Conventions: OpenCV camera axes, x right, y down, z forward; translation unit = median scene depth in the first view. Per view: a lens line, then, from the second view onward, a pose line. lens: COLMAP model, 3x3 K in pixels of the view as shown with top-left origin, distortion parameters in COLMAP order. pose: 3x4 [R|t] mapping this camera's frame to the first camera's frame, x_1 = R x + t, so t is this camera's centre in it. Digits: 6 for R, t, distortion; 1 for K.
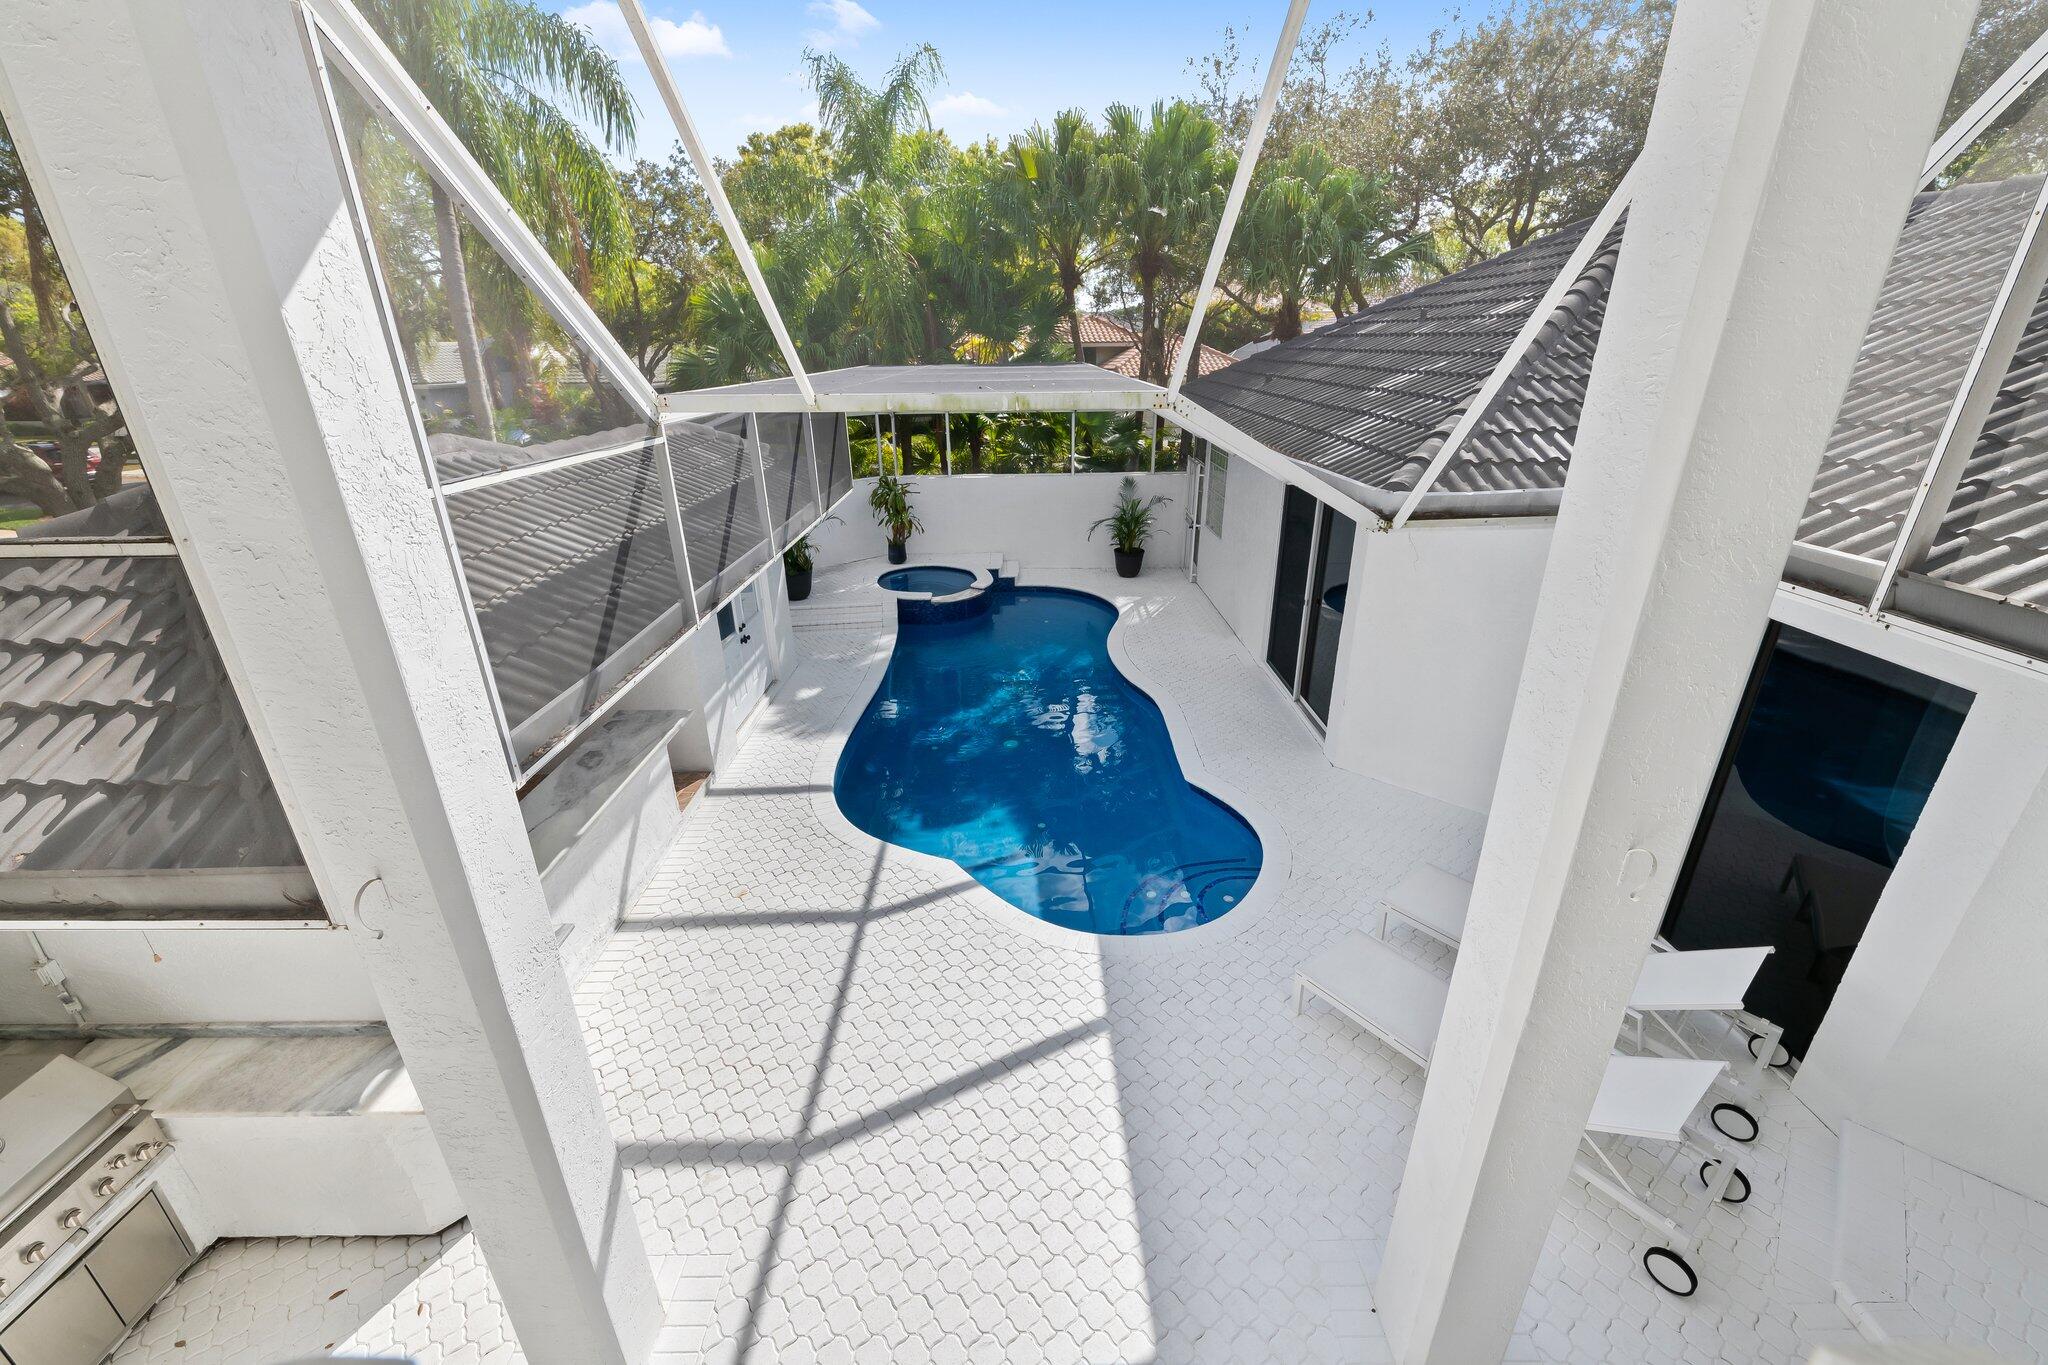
lens RADIAL K [[824.5, 0, 1036.1], [0, 824.5, 682.2], [0, 0, 1]] dist [0.003095, 0.000102]
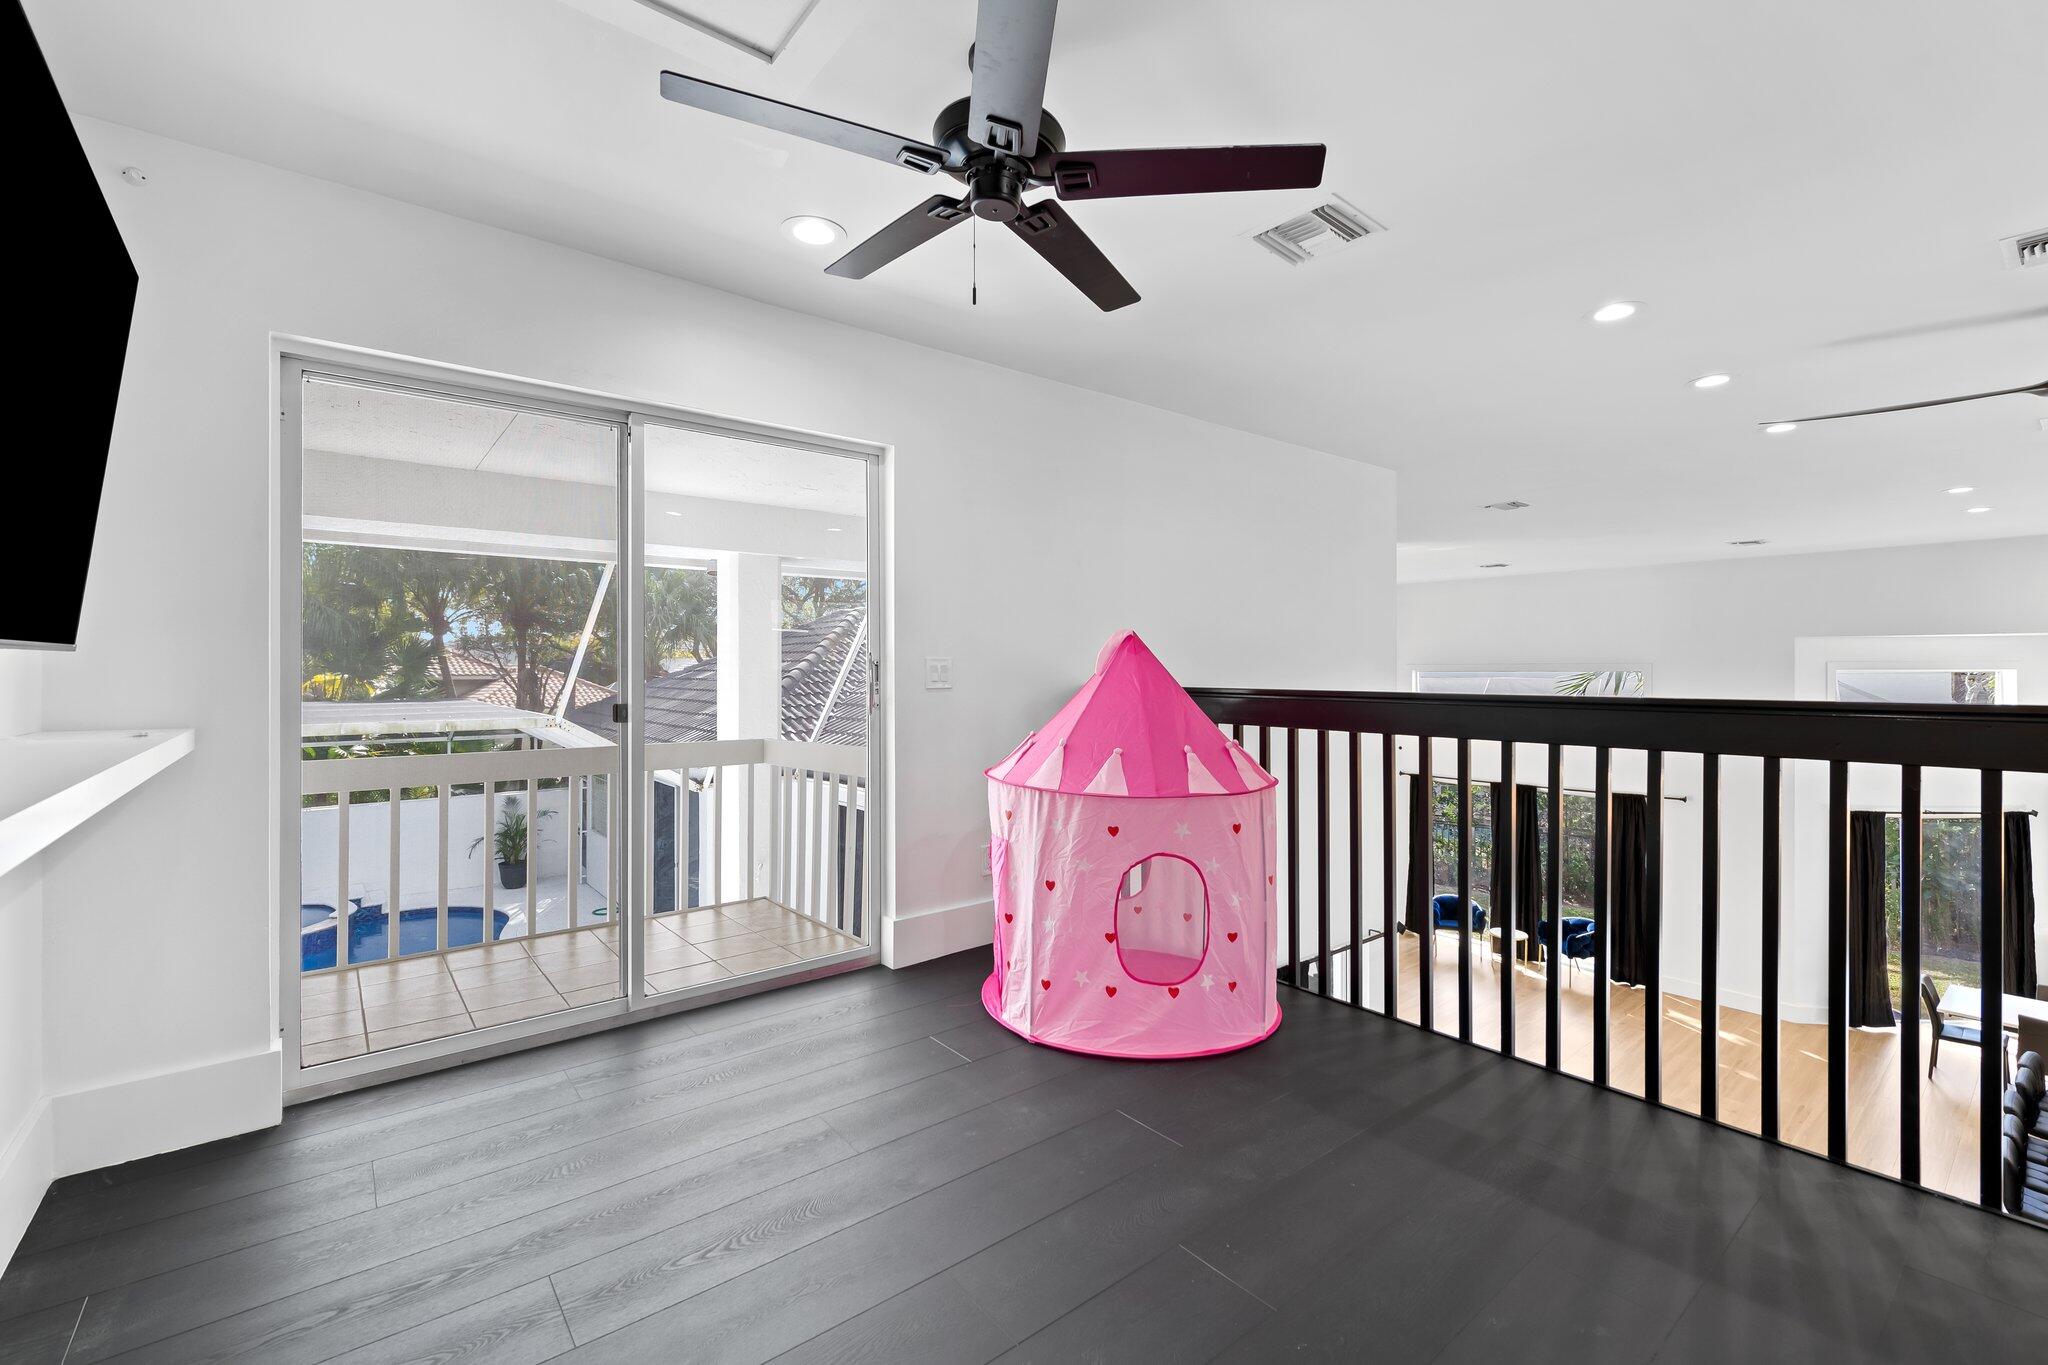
lens RADIAL K [[875.6, 0, 1027.9], [0, 875.6, 666.5], [0, 0, 1]] dist [0.001632, 0.000053]
pose [[0.791639, 0.007863, 0.610939, -0.053157], [0.229040, 0.923183, -0.308666, 0.102286], [-0.566435, 0.384281, 0.729026, -0.282312]]
